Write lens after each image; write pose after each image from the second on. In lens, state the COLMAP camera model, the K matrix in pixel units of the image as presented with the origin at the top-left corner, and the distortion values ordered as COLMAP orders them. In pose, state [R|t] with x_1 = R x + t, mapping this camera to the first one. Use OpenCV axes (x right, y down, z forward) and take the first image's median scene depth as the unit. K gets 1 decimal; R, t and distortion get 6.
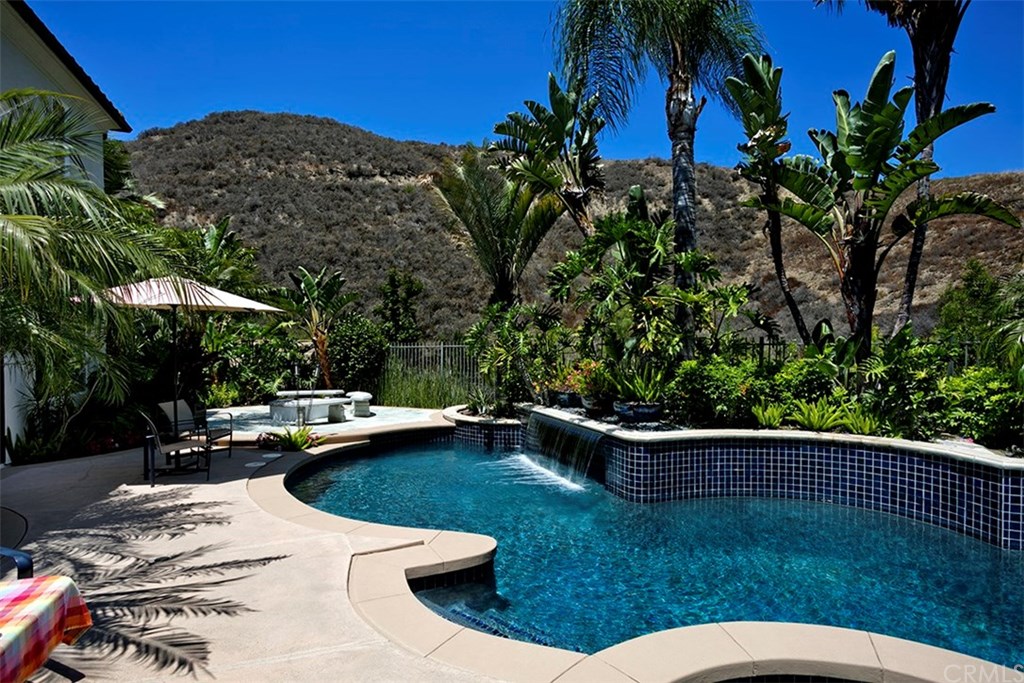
lens RADIAL K [[598.5, 0, 512.1], [0, 598.5, 361.8], [0, 0, 1]] dist [-0.007250, 0.000955]
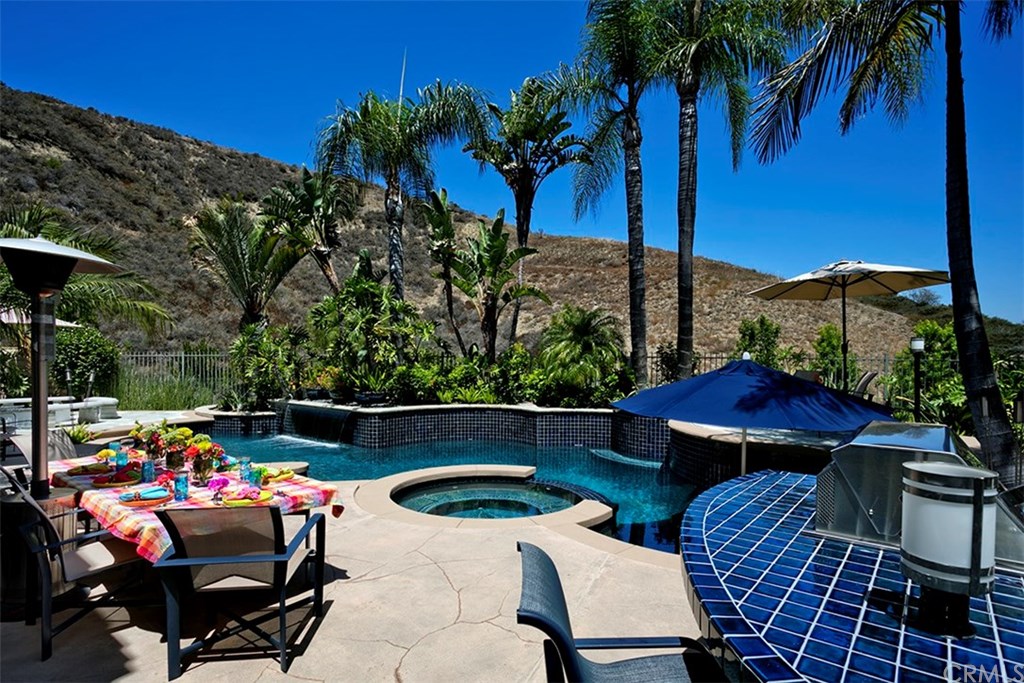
lens RADIAL K [[598.5, 0, 512.1], [0, 598.5, 361.8], [0, 0, 1]] dist [-0.007250, 0.000955]
pose [[0.877221, 0.001723, 0.480083, -0.225975], [0.005132, 0.999903, -0.012965, 0.008052], [-0.480059, 0.013837, 0.877127, -0.590779]]
